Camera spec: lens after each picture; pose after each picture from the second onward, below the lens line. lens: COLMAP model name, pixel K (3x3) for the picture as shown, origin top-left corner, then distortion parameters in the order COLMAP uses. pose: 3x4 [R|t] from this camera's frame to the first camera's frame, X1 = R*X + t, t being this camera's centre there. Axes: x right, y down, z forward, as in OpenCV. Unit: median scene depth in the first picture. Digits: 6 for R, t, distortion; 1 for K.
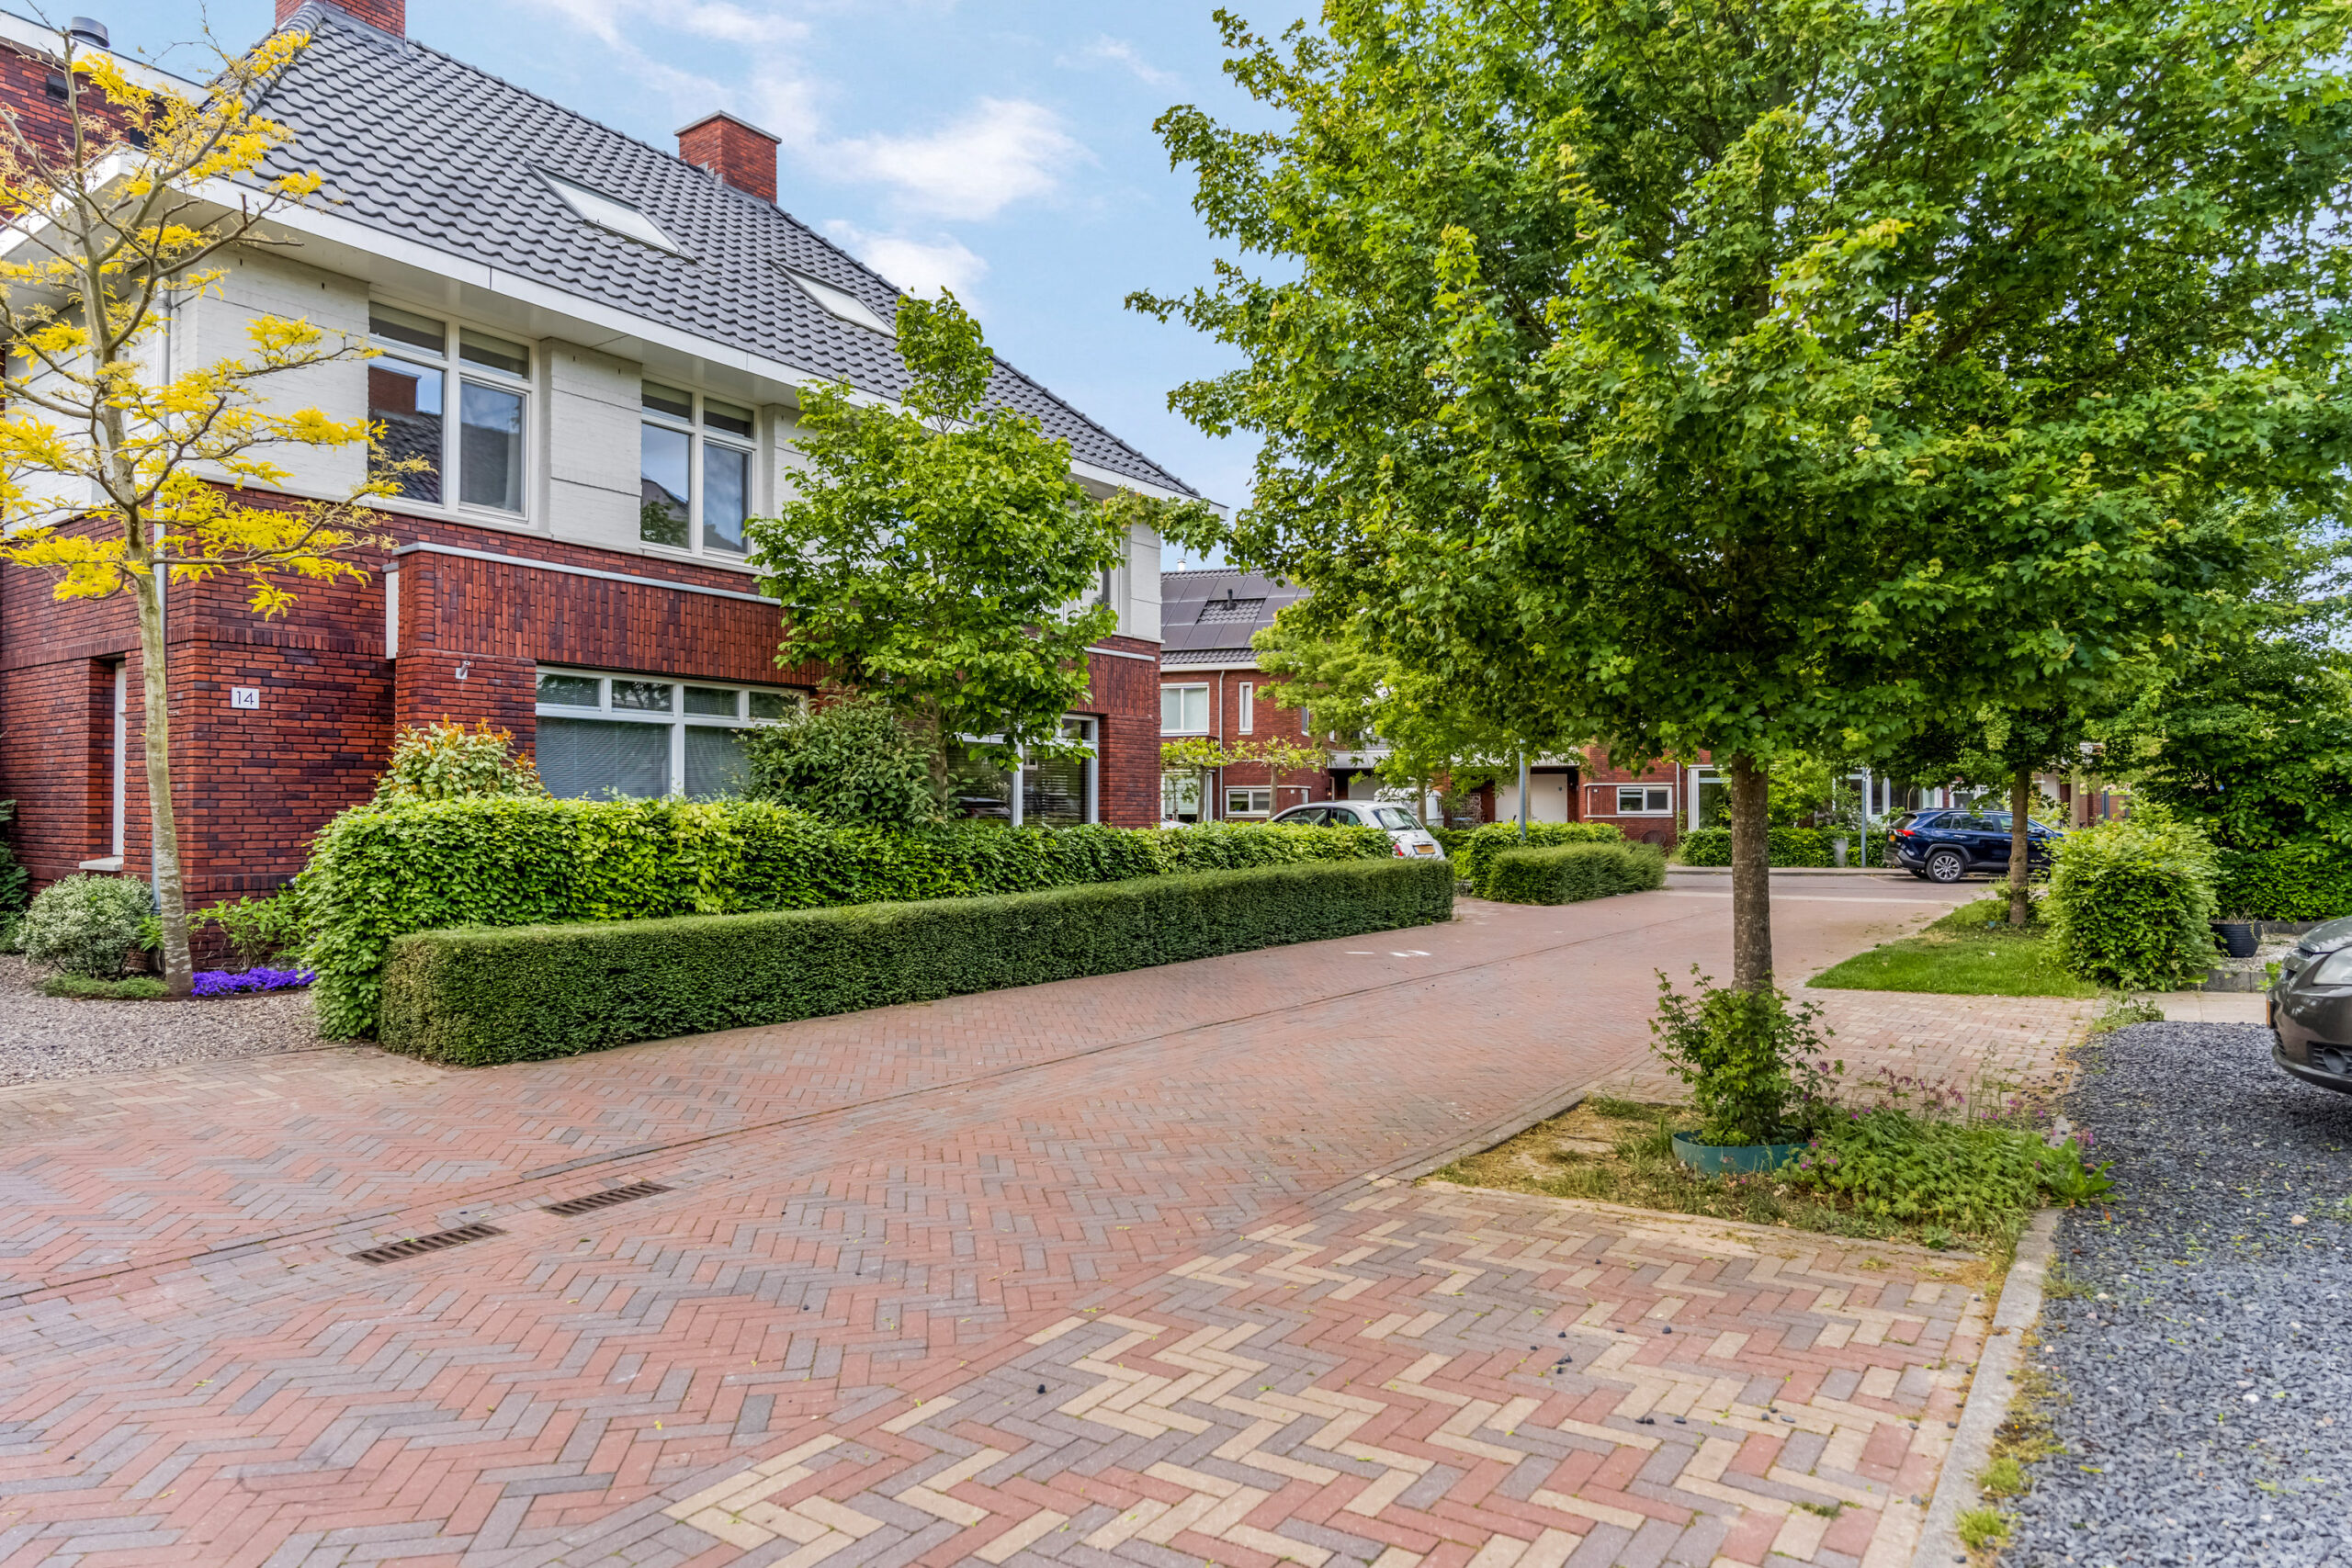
lens RADIAL K [[1380.4, 0, 1133.4], [0, 1380.4, 806.4], [0, 0, 1]] dist [-0.003856, 0.005713]
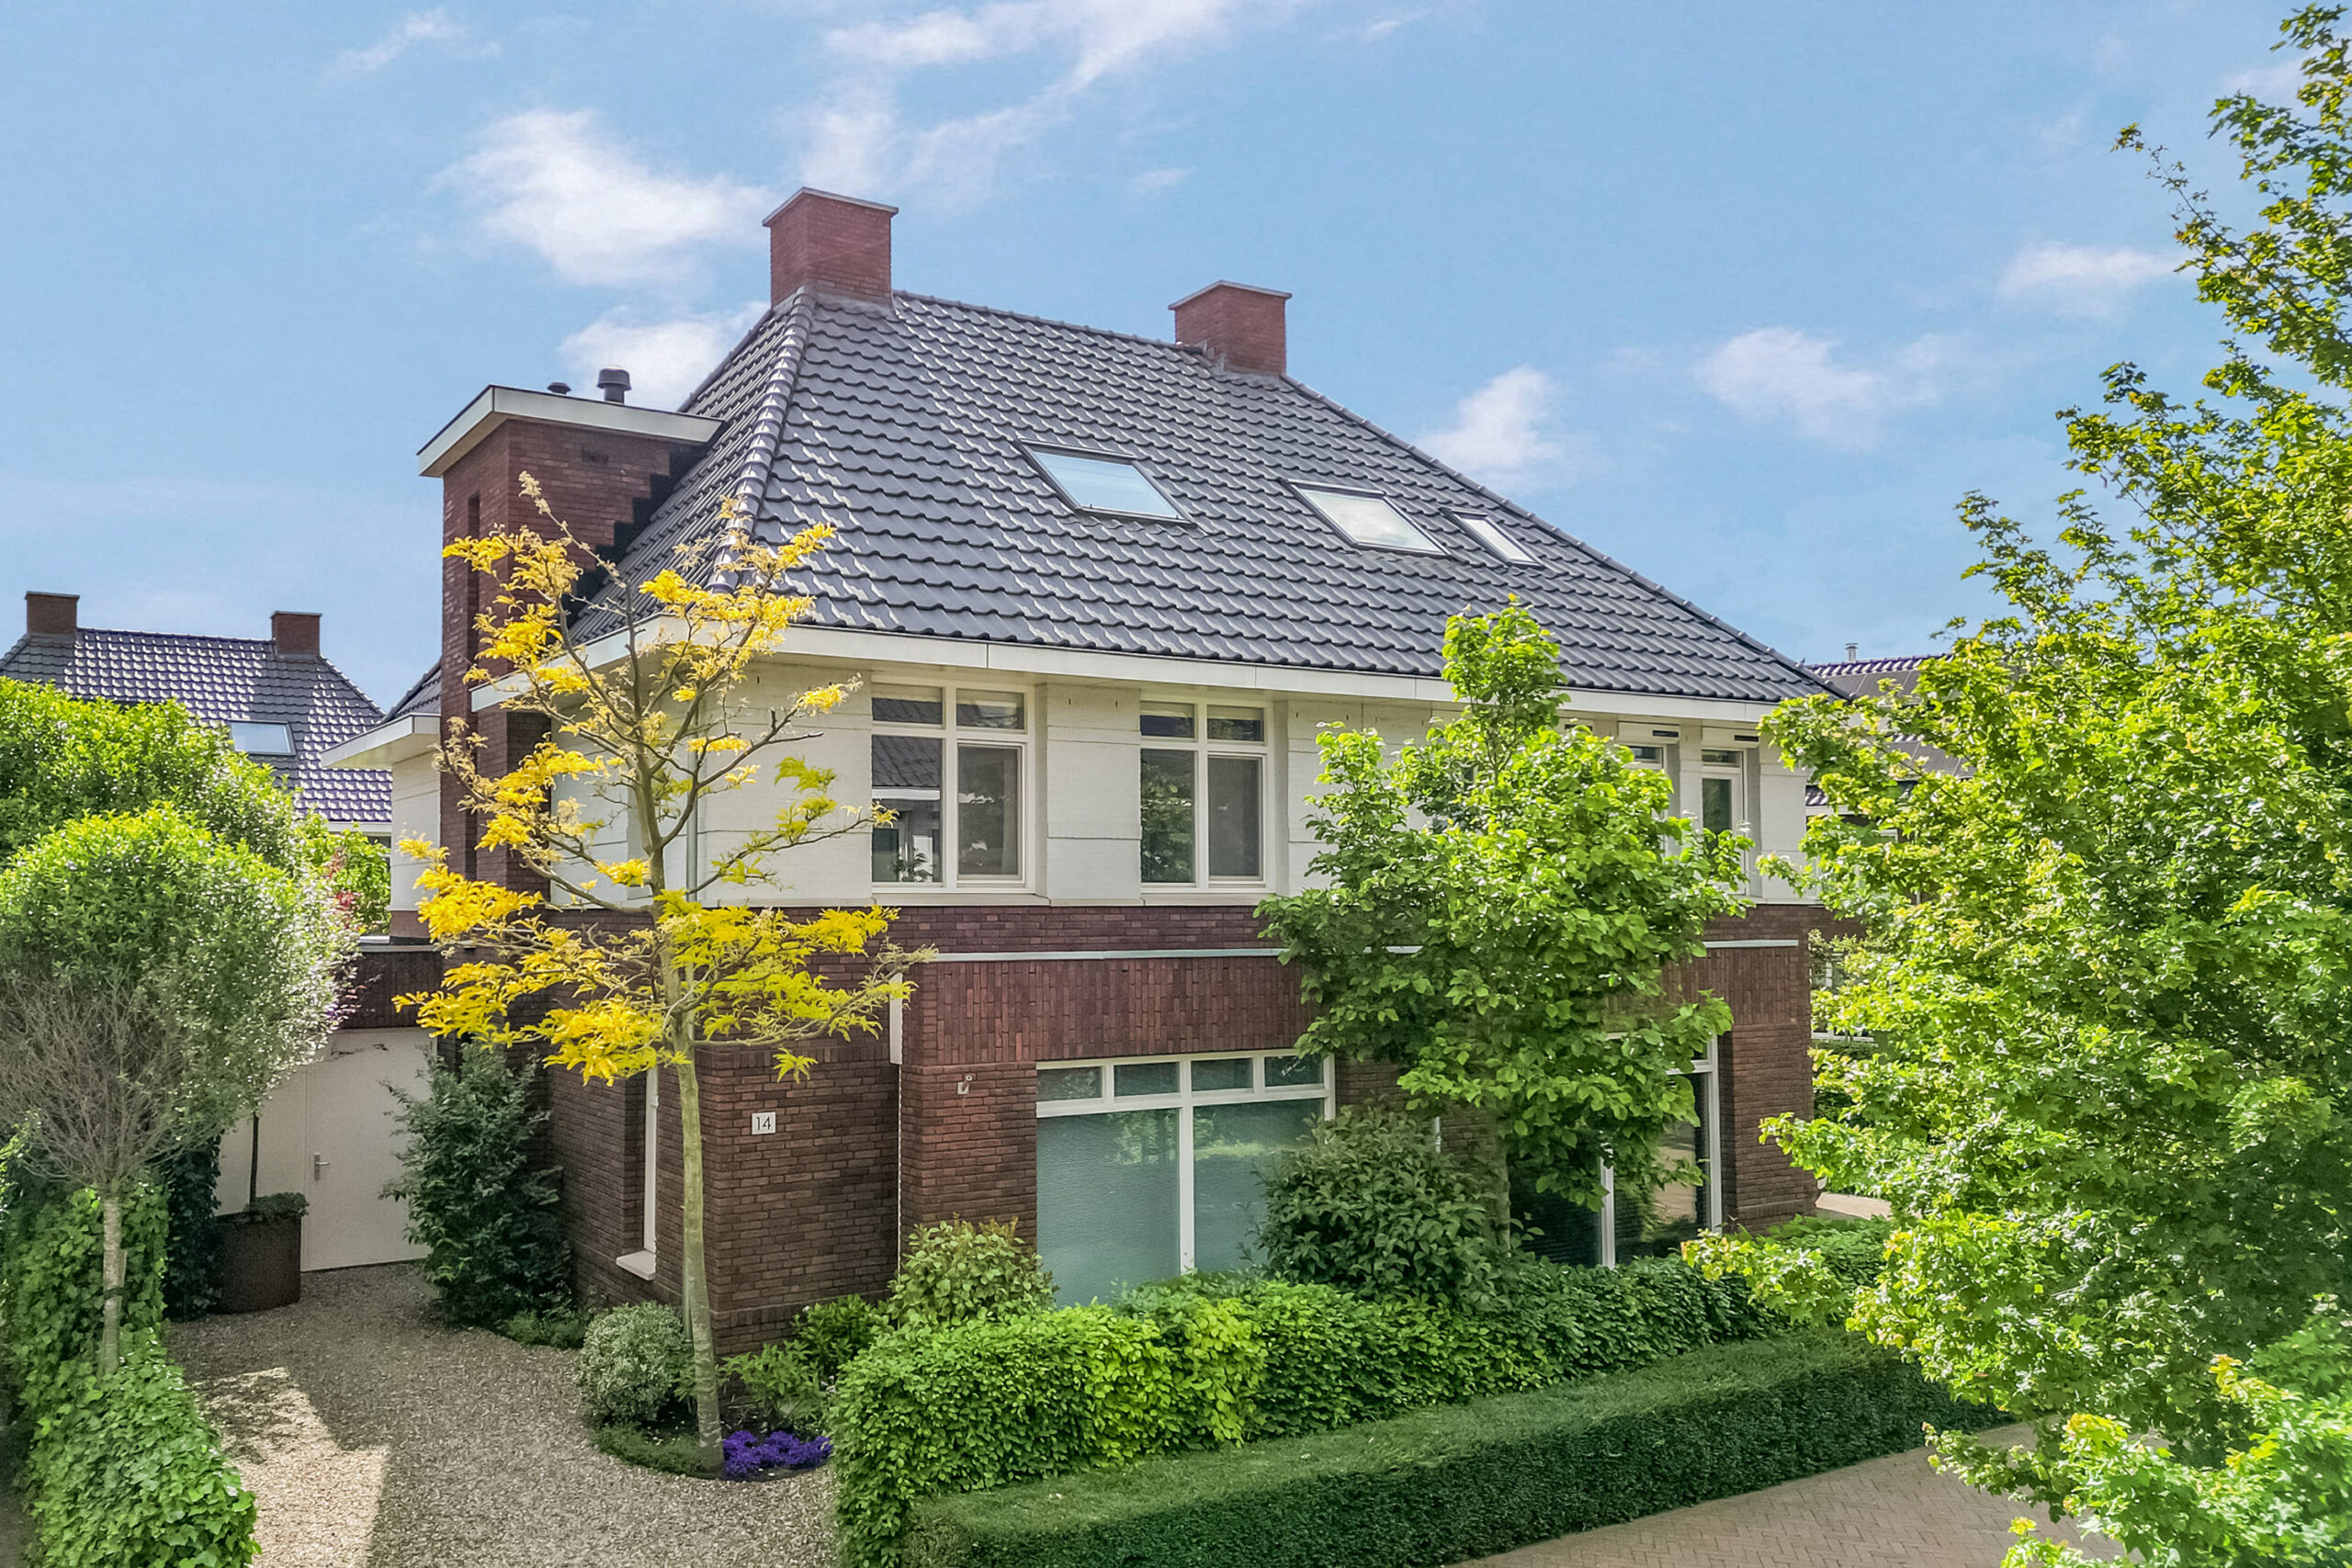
lens RADIAL K [[1799.2, 0, 1014.5], [0, 1799.2, 797.6], [0, 0, 1]] dist [0.051668, -0.026585]
pose [[0.918932, -0.020367, -0.393890, 0.026701], [0.009674, 0.999529, -0.029114, -0.289224], [0.394297, 0.022943, 0.918697, -0.111171]]
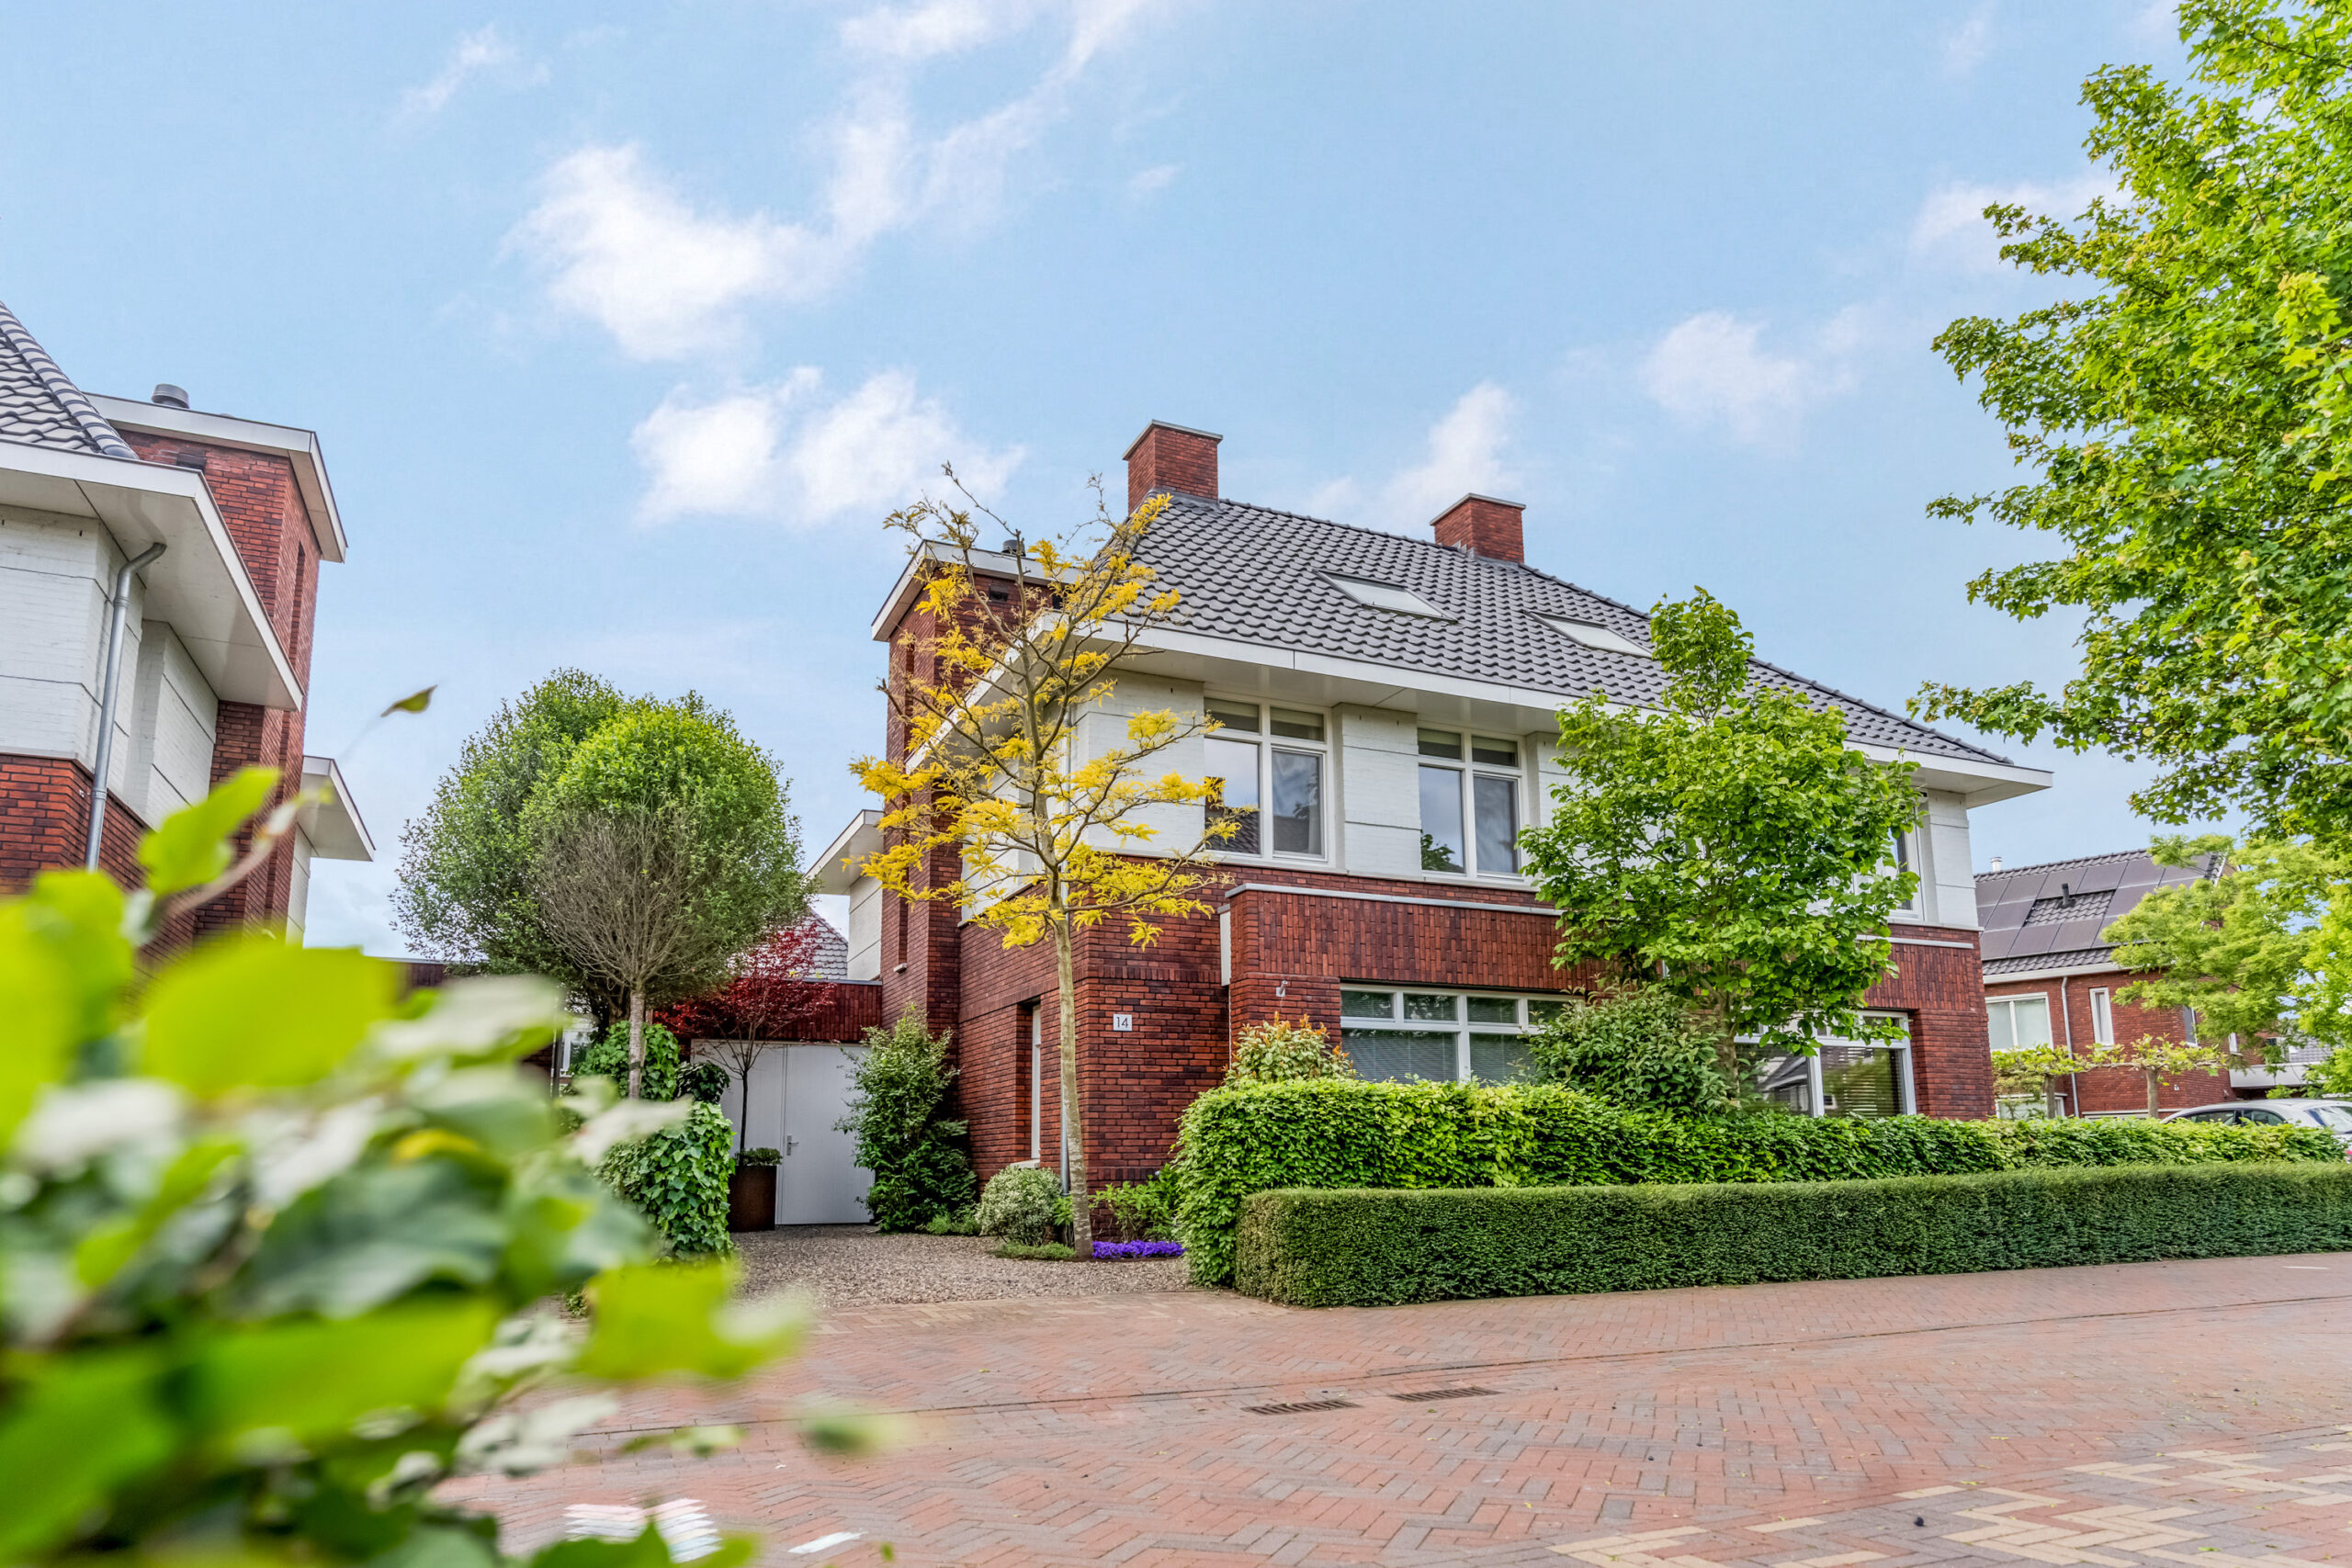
lens RADIAL K [[1380.4, 0, 1160.1], [0, 1380.4, 983.5], [0, 0, 1]] dist [-0.003856, 0.005713]
pose [[0.867619, -0.081447, -0.490514, -0.008605], [0.013460, 0.989979, -0.140573, 0.065099], [0.497048, 0.115361, 0.860021, -0.049737]]
